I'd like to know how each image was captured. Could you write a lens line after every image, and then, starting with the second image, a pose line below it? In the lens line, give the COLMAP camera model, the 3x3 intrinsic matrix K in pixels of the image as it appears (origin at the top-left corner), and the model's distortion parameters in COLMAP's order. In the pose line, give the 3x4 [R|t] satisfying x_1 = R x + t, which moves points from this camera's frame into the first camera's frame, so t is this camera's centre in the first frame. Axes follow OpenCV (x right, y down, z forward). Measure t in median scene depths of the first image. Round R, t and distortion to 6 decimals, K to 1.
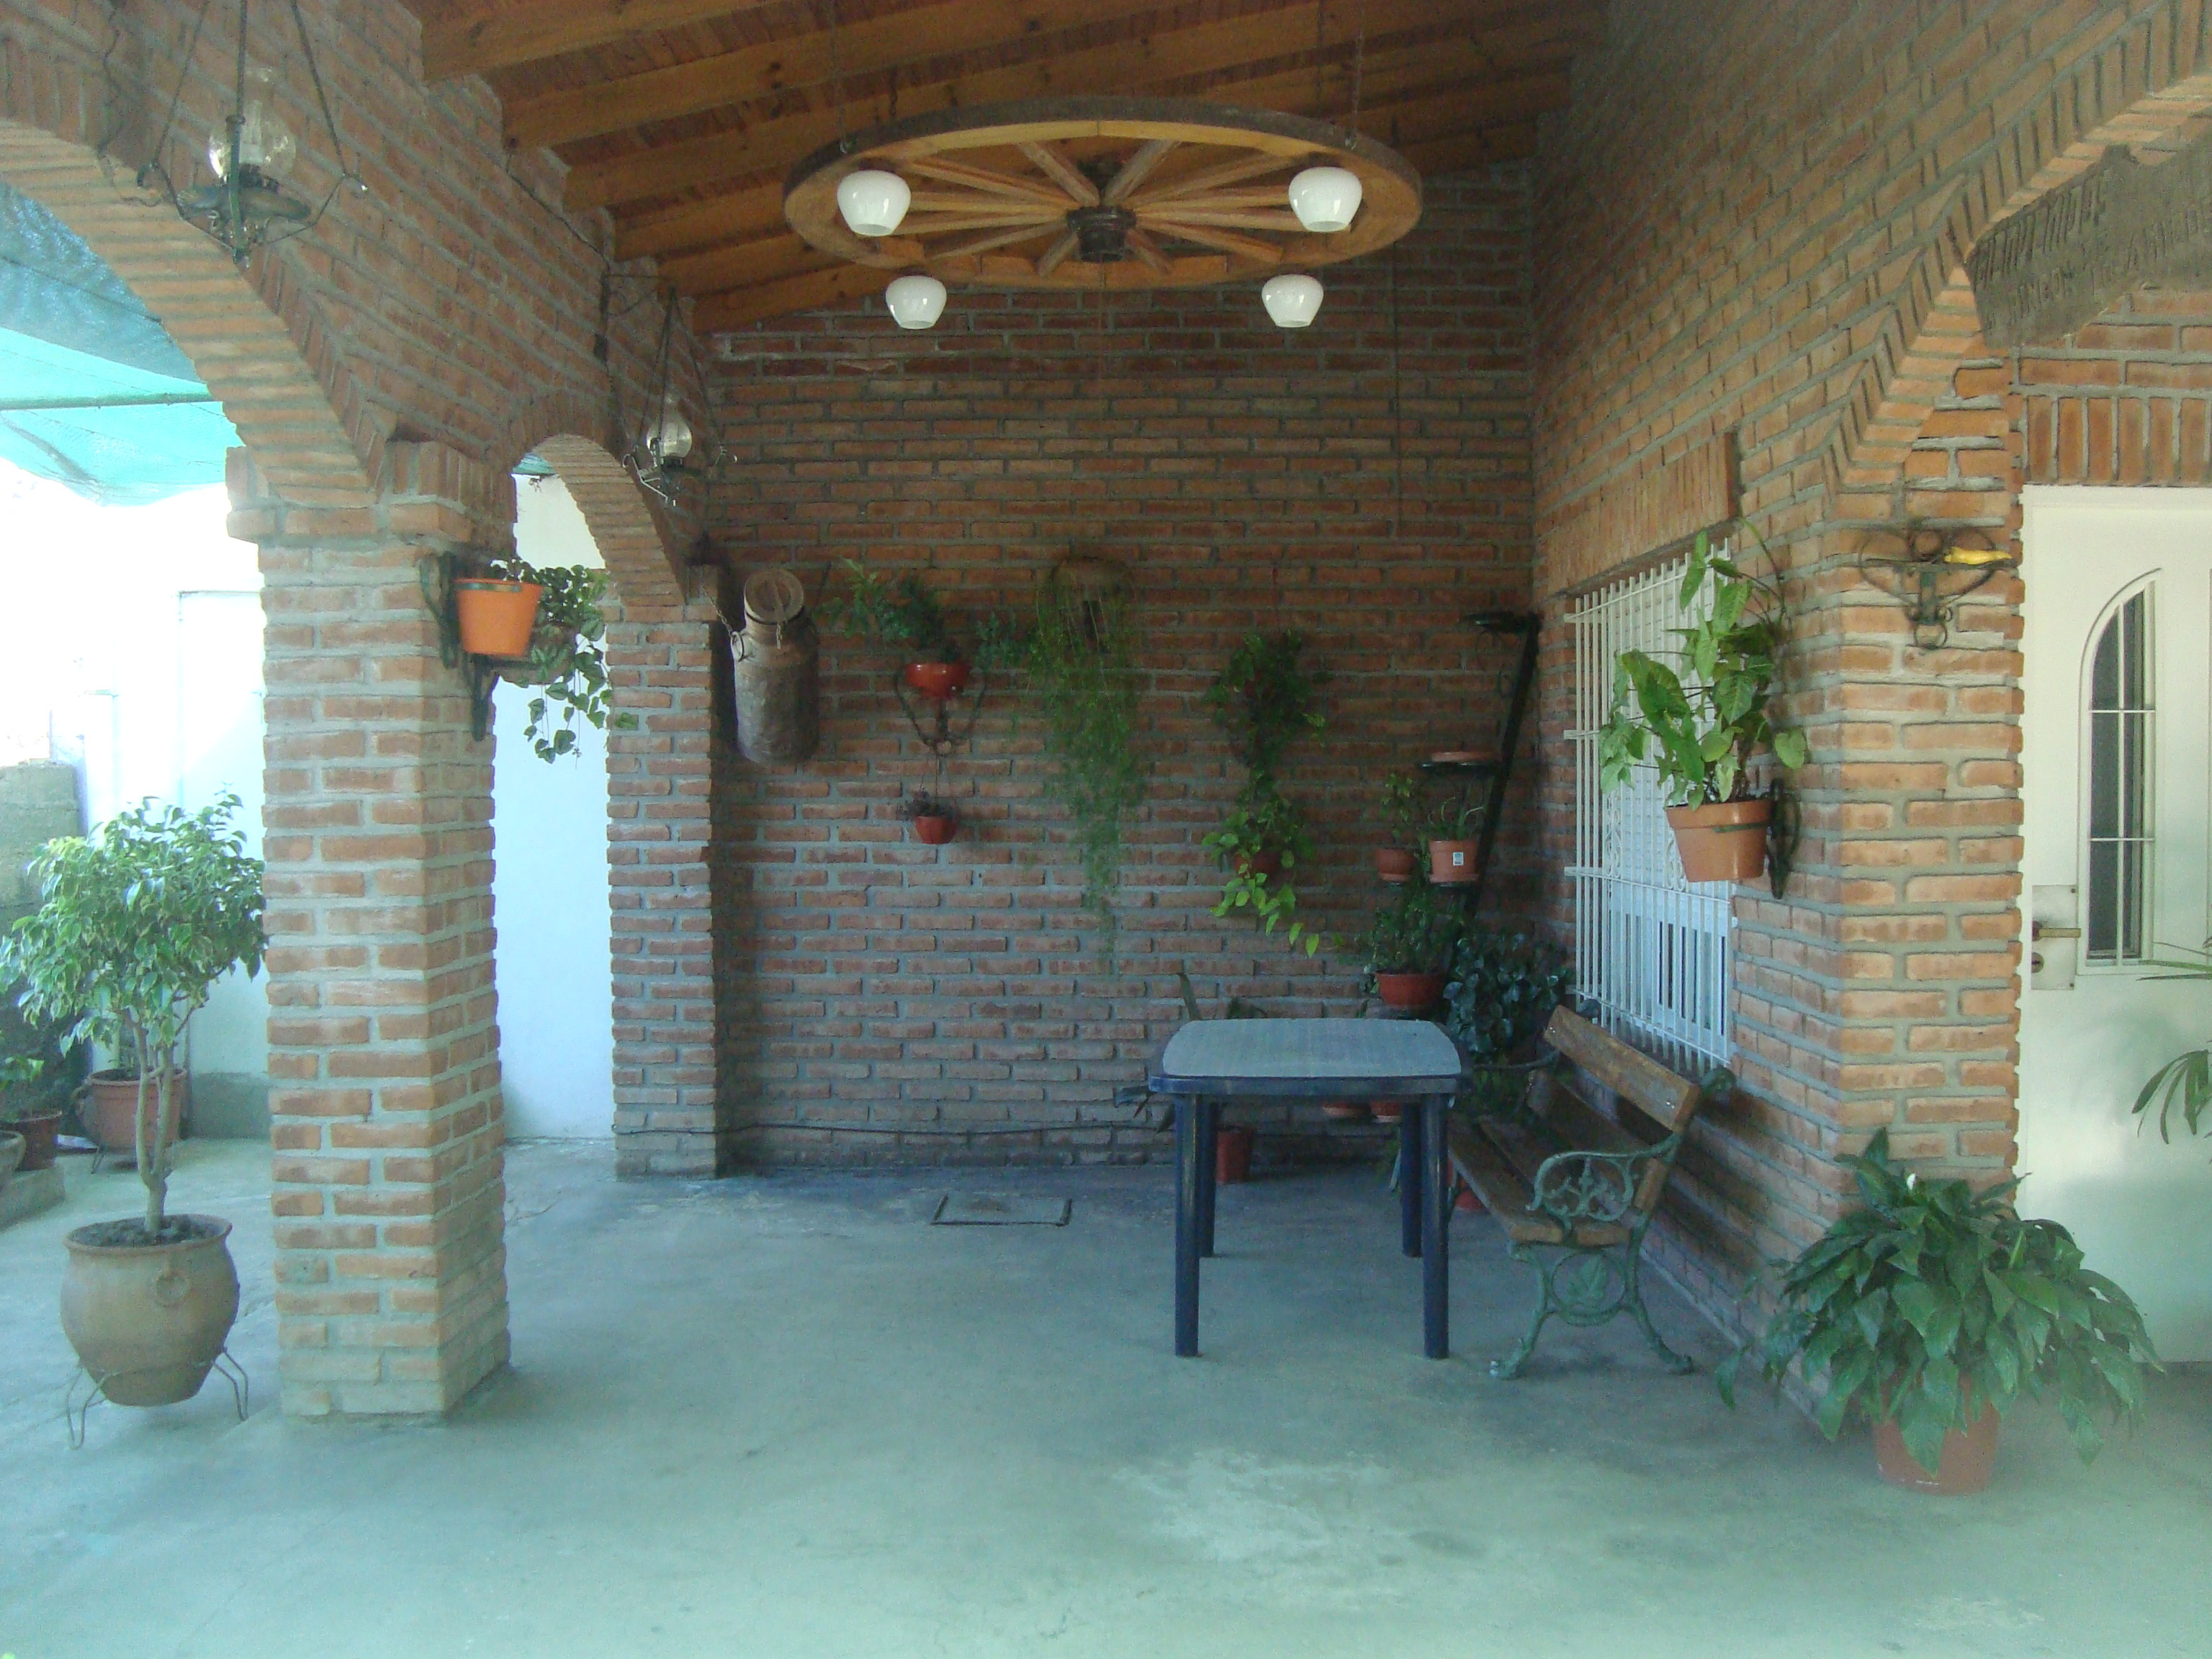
lens RADIAL K [[2169.8, 0, 1102.5], [0, 2169.8, 842.5], [0, 0, 1]] dist [-0.107381, 0.000000]
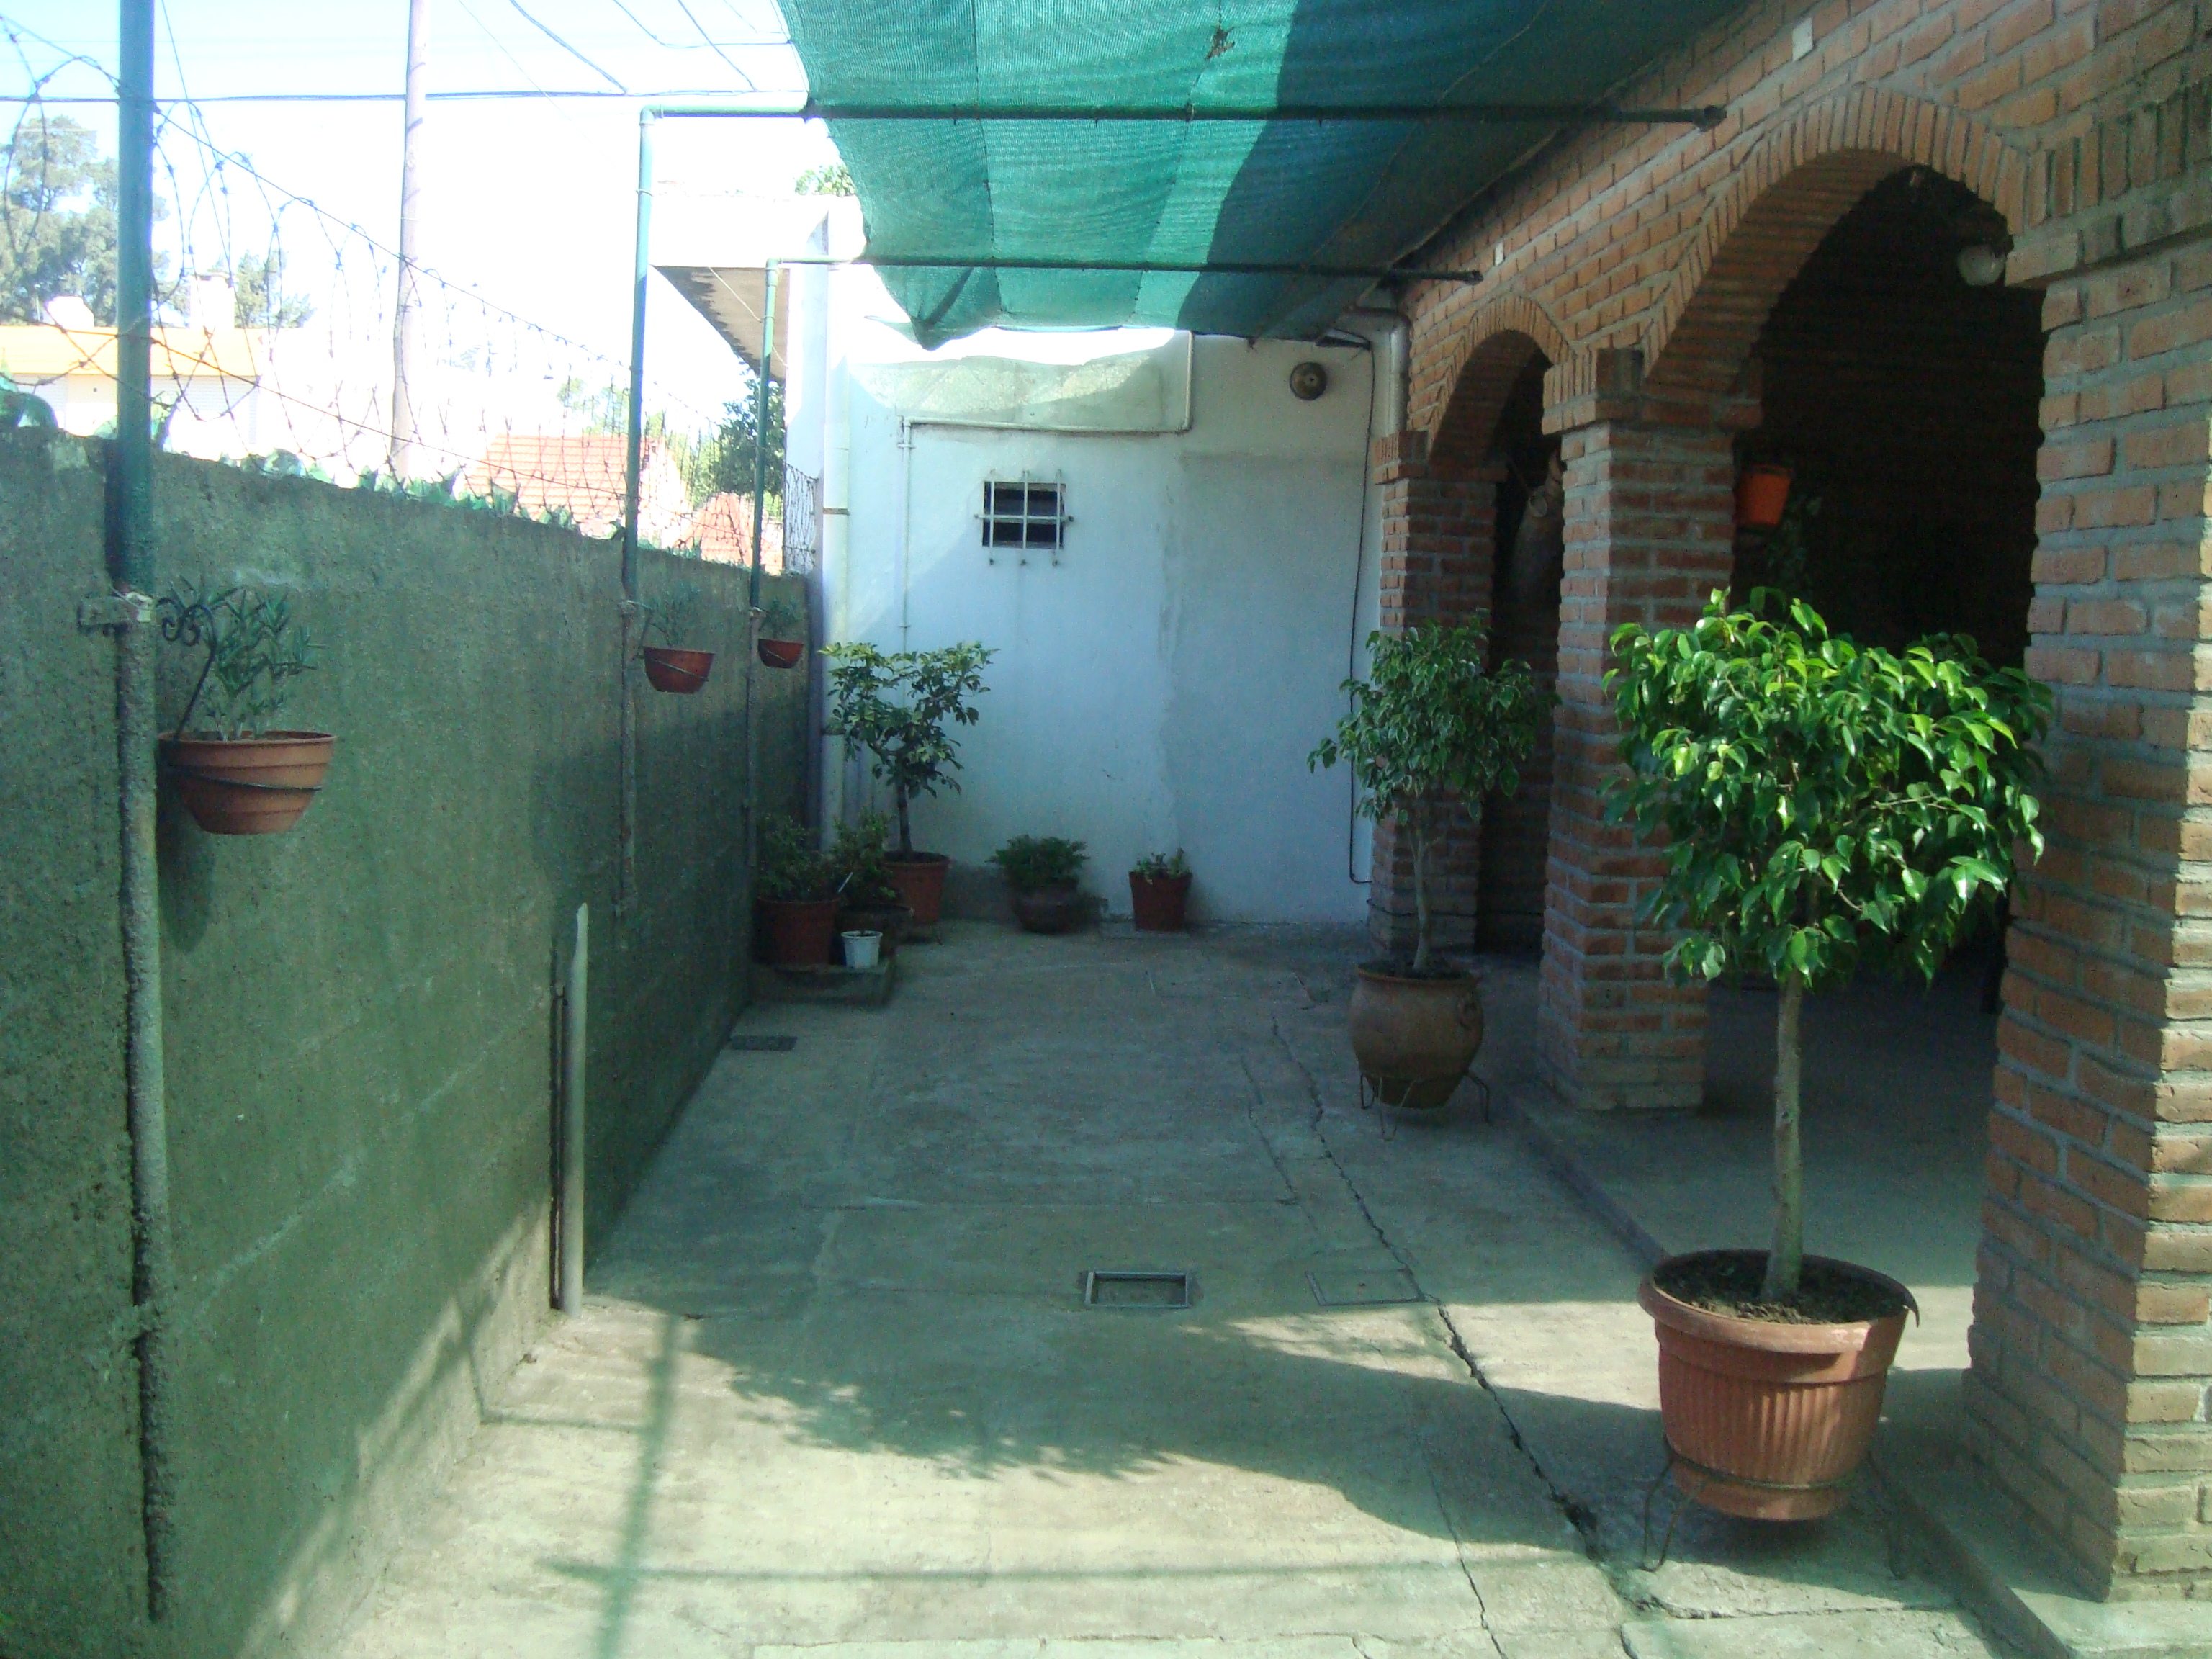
lens RADIAL K [[2169.8, 0, 1108.5], [0, 2169.8, 821.1], [0, 0, 1]] dist [-0.107381, 0.000000]
pose [[0.996169, 0.030263, 0.082045, -0.785571], [-0.035605, 0.997285, 0.064451, 0.022246], [-0.079872, -0.067126, 0.994542, -0.262350]]
